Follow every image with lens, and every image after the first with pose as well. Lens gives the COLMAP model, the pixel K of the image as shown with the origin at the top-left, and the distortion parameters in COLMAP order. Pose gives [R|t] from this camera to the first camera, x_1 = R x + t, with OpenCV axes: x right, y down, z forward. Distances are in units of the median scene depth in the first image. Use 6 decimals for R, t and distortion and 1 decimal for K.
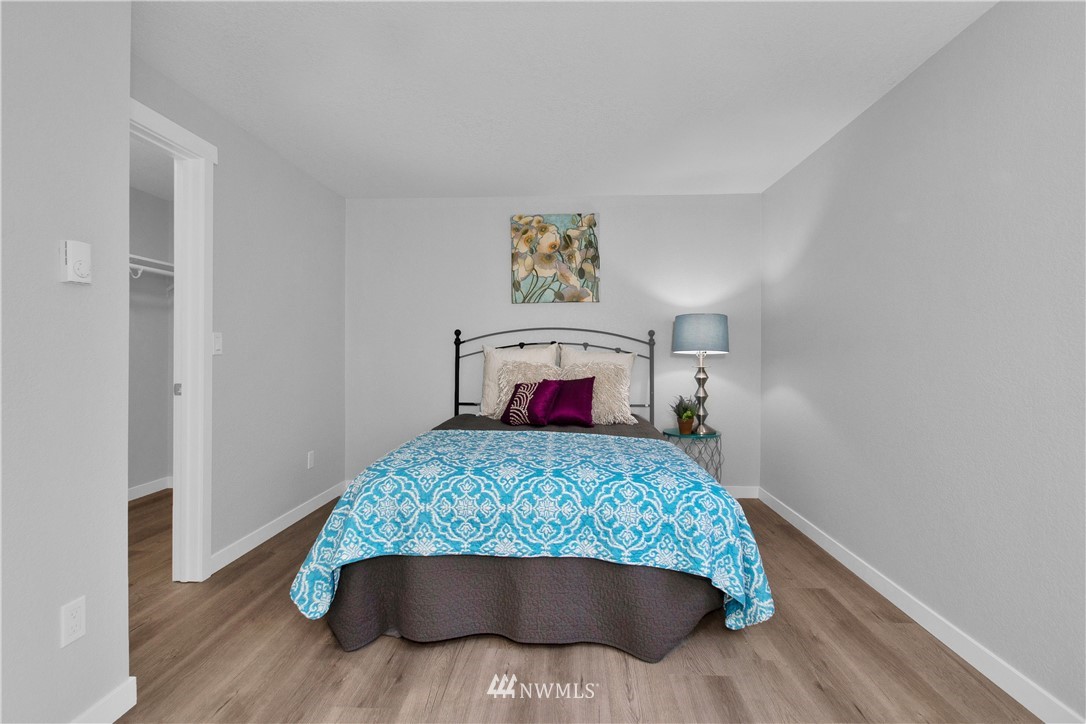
lens RADIAL K [[500.6, 0, 550.5], [0, 500.6, 360.0], [0, 0, 1]] dist [-0.030692, 0.030254]
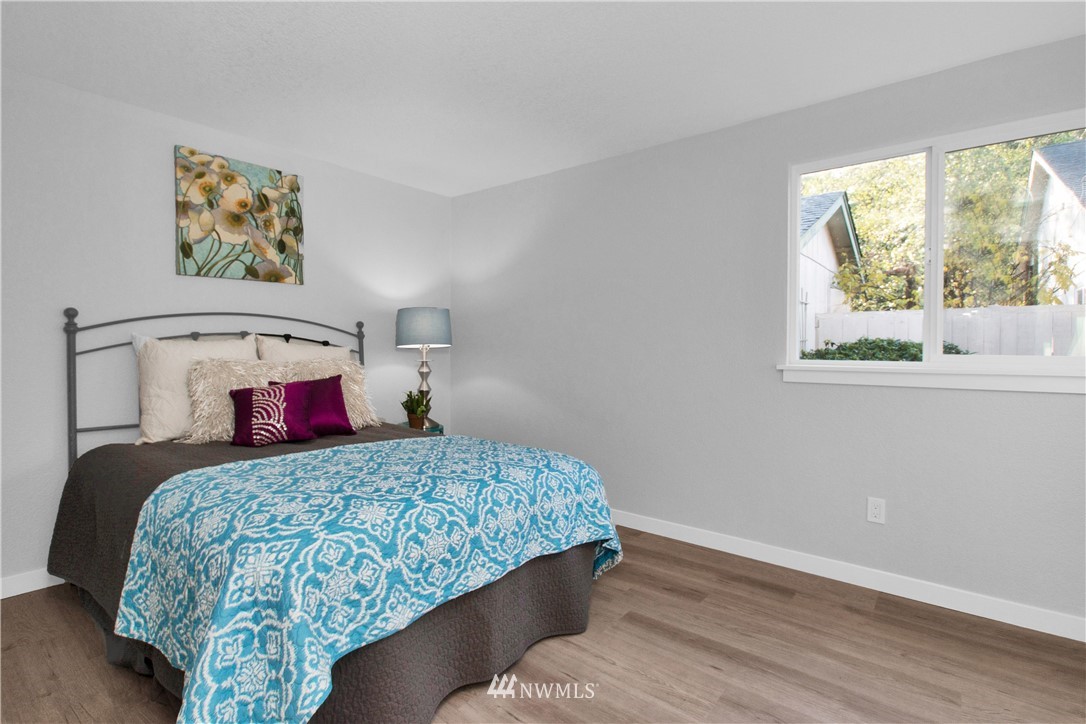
lens RADIAL K [[500.6, 0, 550.5], [0, 500.6, 360.0], [0, 0, 1]] dist [-0.030692, 0.030254]
pose [[0.607061, -0.021414, 0.794367, -0.656171], [0.010780, 0.999767, 0.018713, -0.006434], [-0.794582, -0.002797, 0.607150, 0.378299]]
